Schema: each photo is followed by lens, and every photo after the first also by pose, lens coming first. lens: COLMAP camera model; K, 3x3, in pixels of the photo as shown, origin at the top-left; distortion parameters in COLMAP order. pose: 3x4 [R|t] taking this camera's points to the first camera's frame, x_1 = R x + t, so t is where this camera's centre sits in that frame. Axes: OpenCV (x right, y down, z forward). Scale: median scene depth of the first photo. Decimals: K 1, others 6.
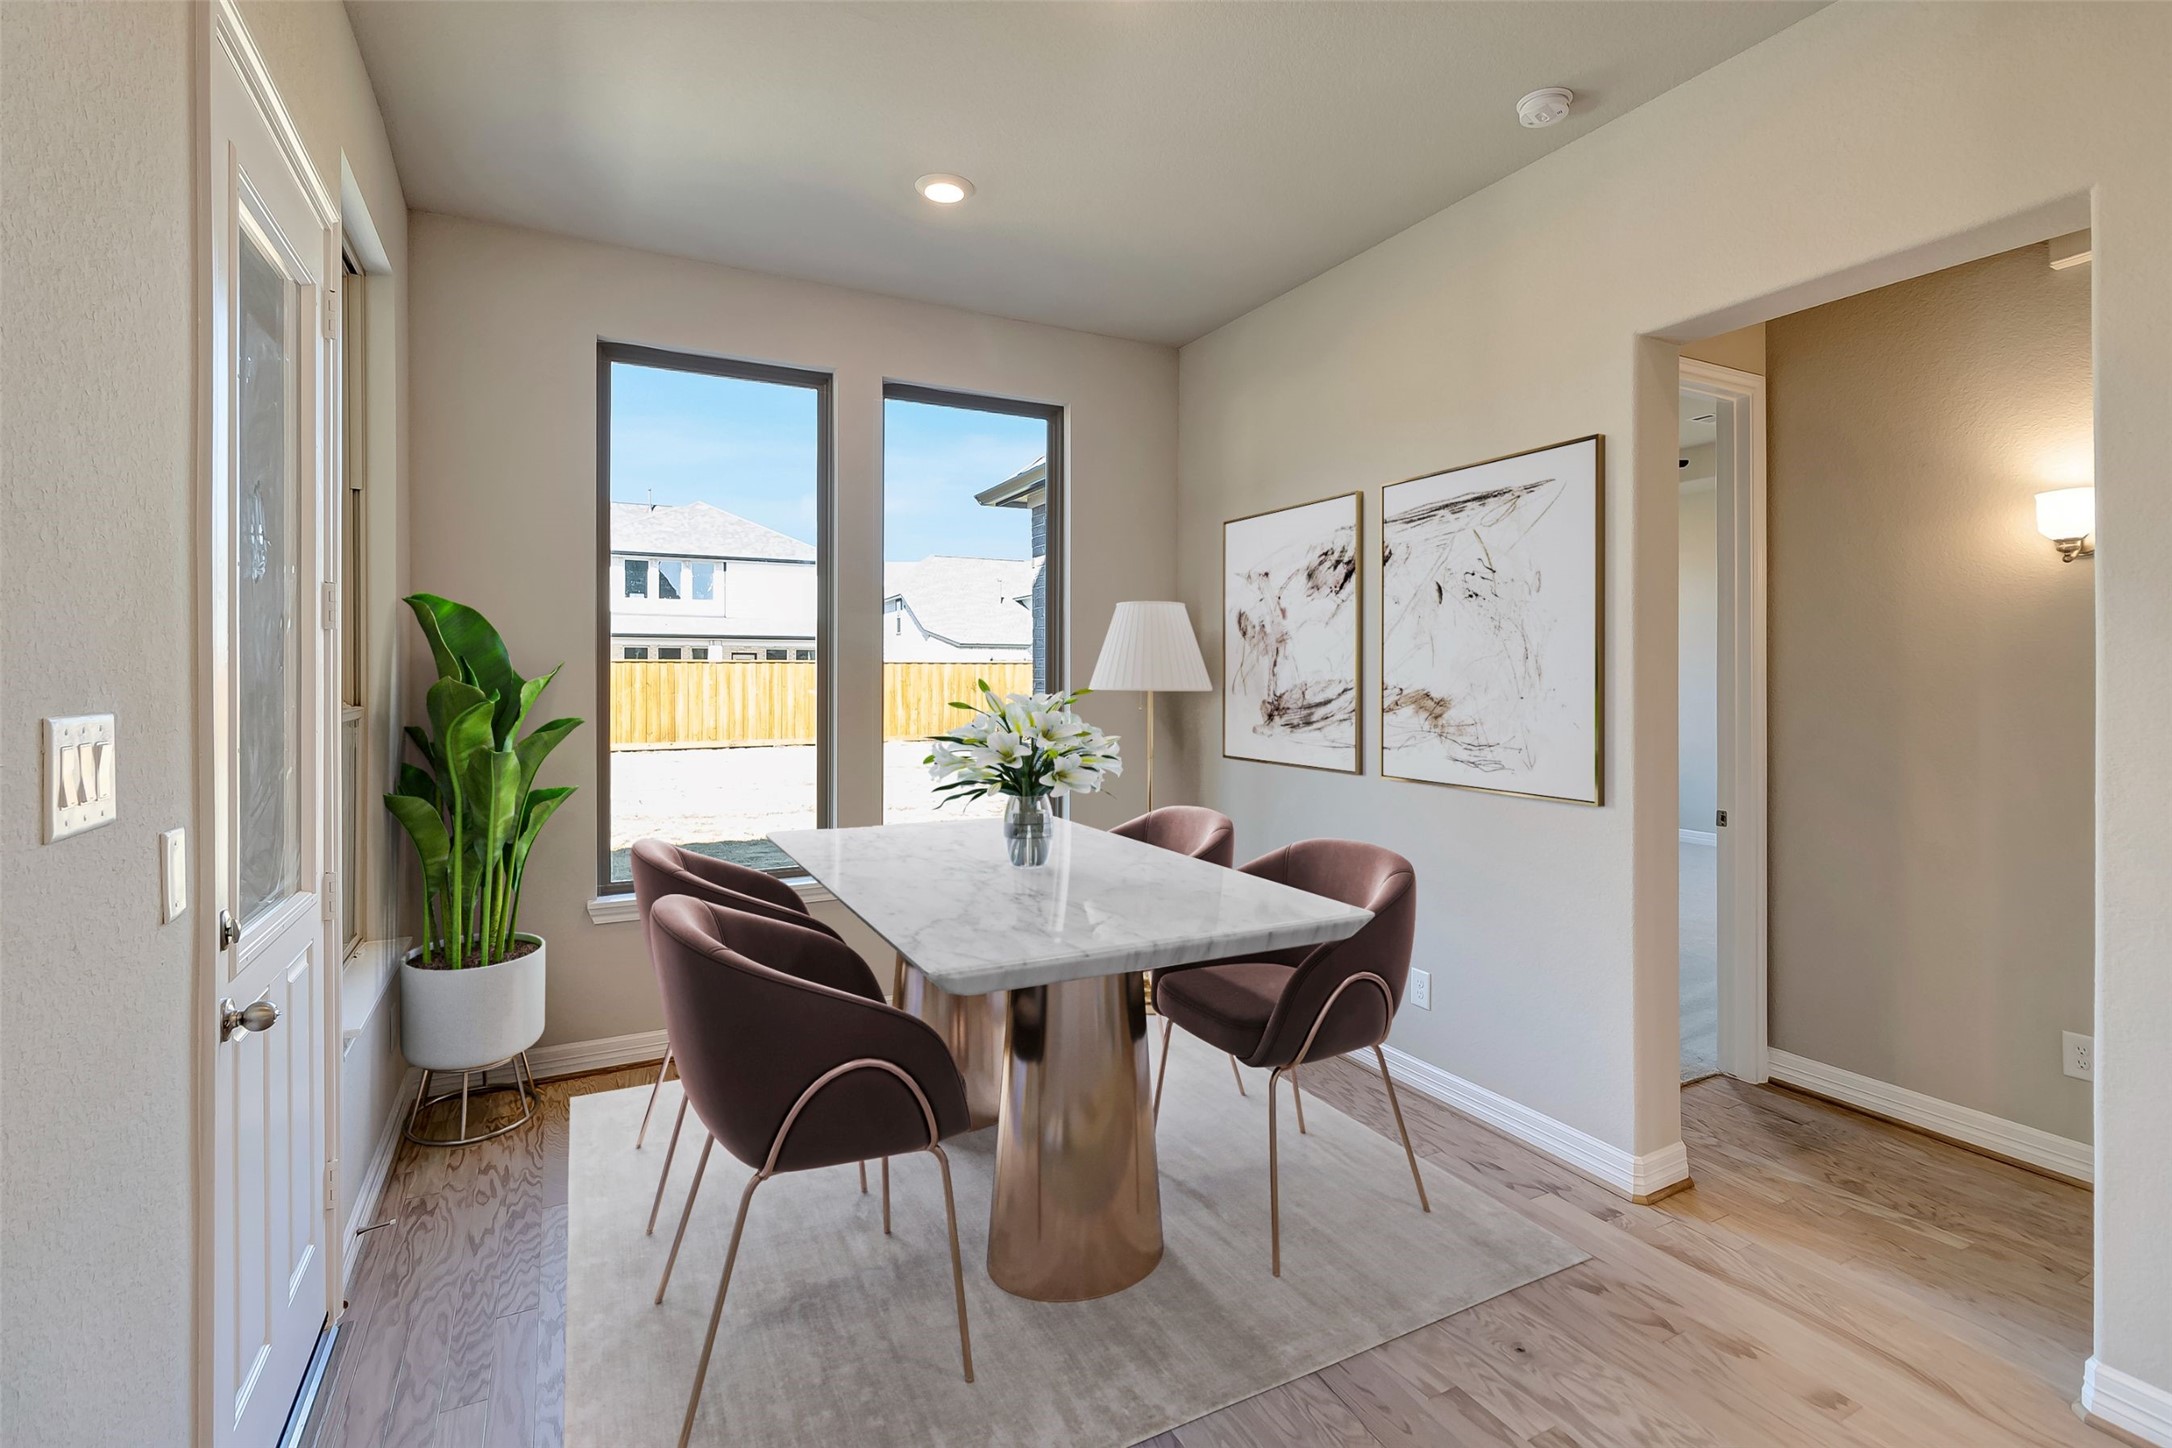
lens RADIAL K [[1003.0, 0, 1093.5], [0, 1003.0, 671.7], [0, 0, 1]] dist [0.009126, -0.000026]
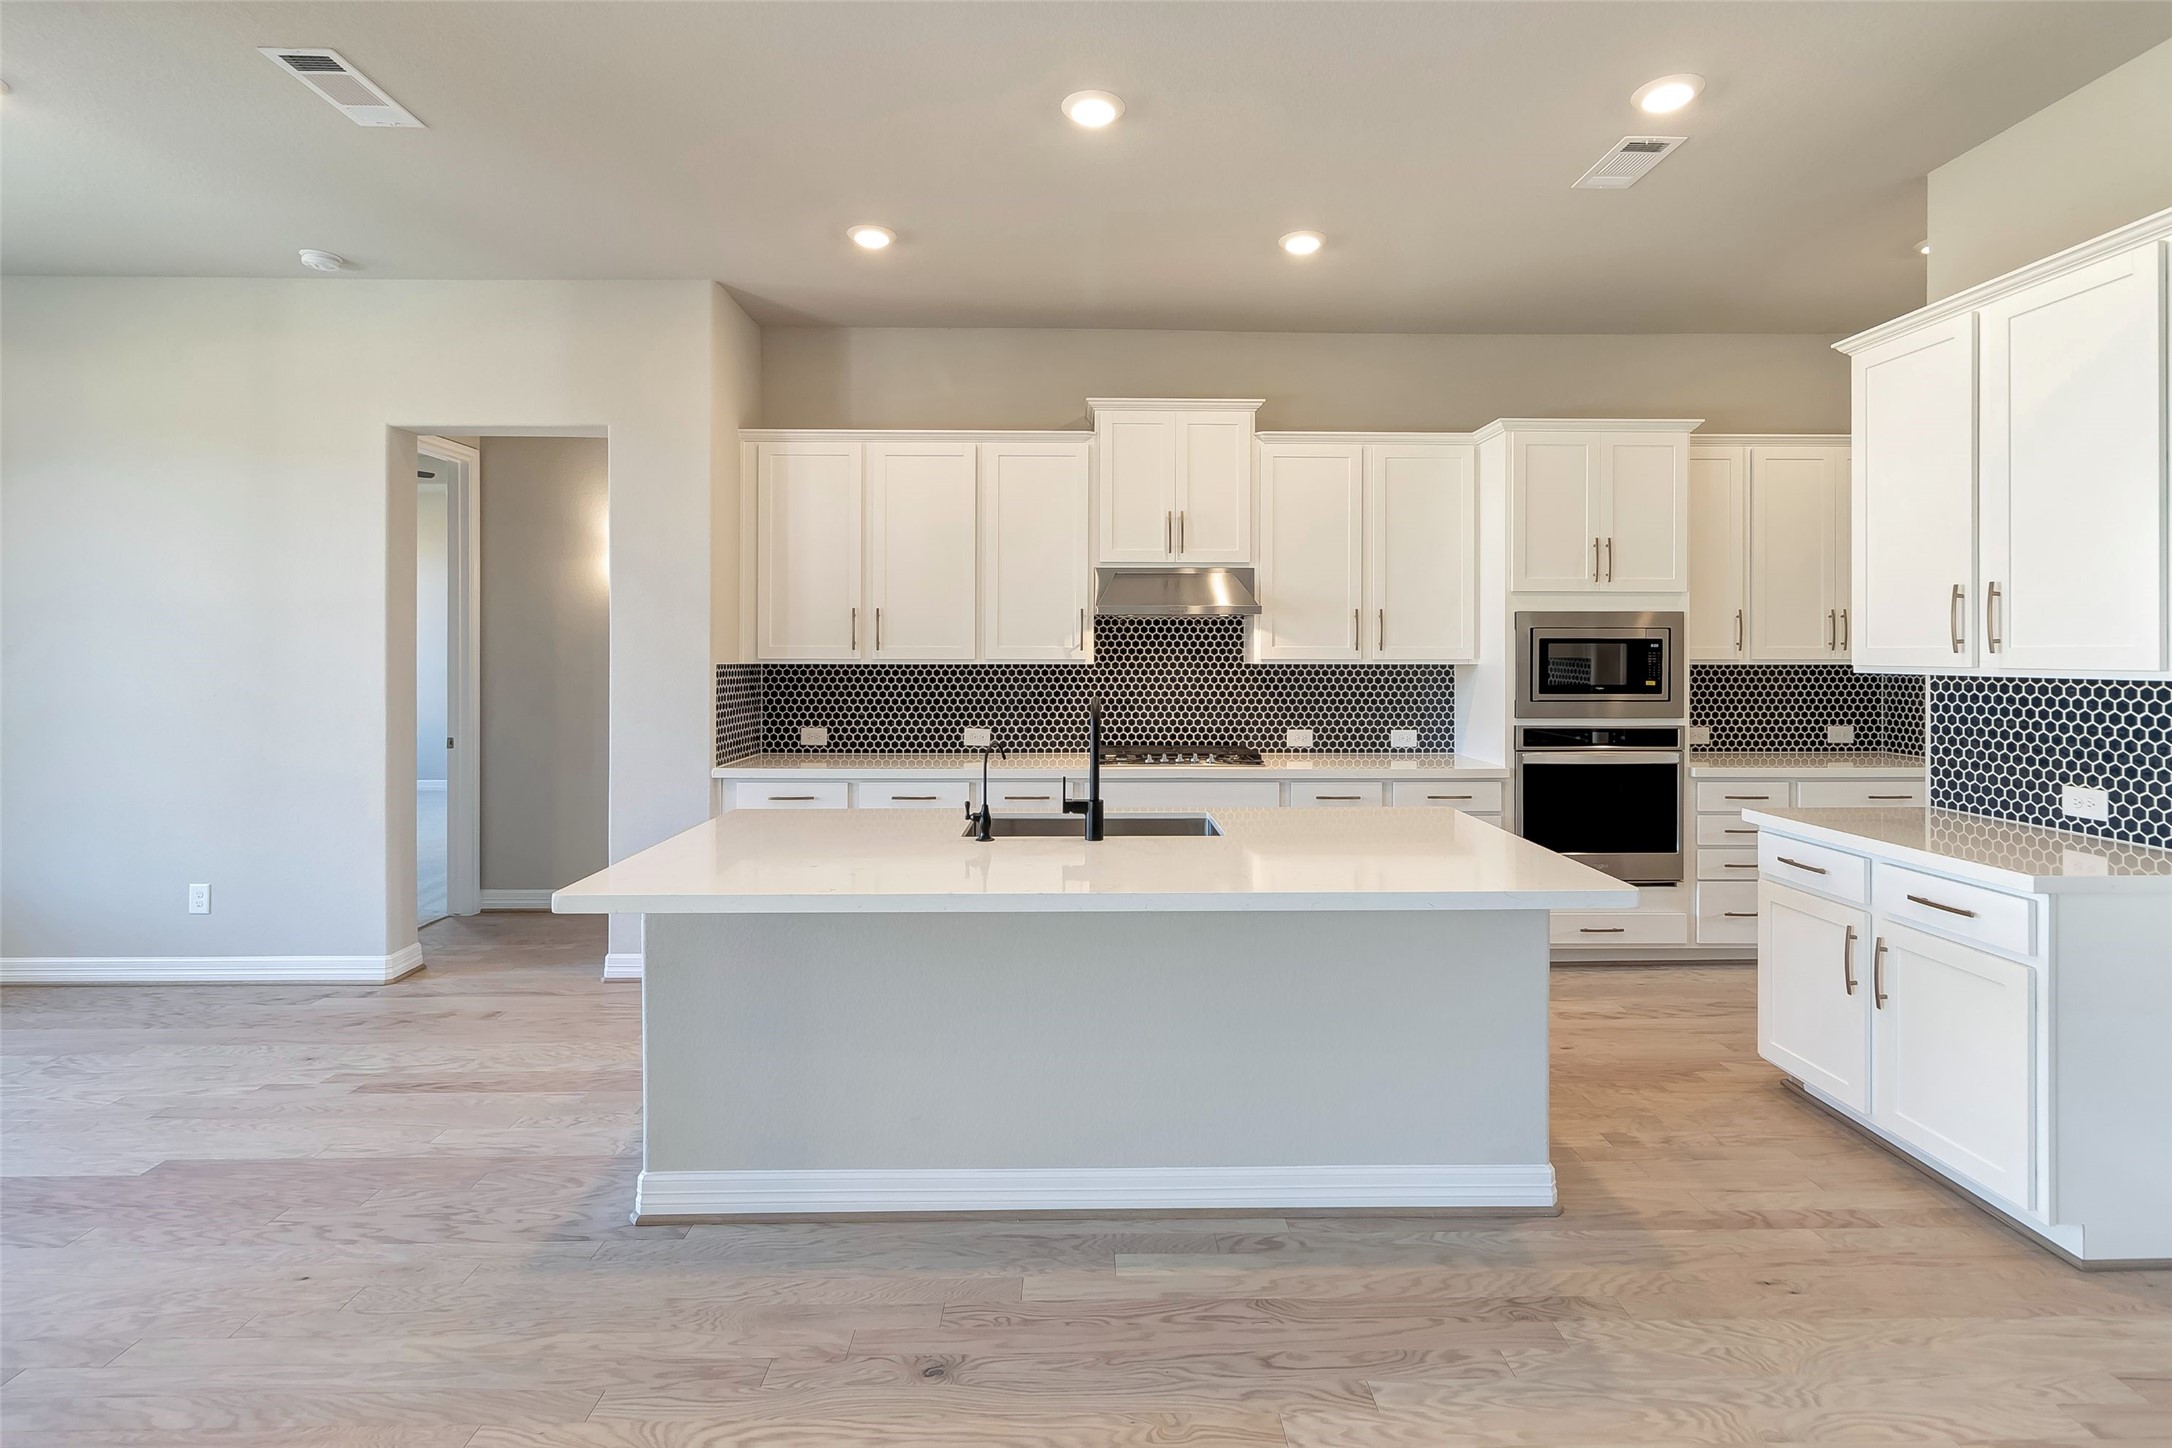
lens RADIAL K [[1003.0, 0, 1087.0], [0, 1003.0, 648.3], [0, 0, 1]] dist [0.009126, -0.000026]
pose [[0.450547, 0.000195, 0.892753, -0.346990], [-0.000632, 1.000000, 0.000101, 0.007718], [-0.892753, -0.000610, 0.450547, -0.633200]]
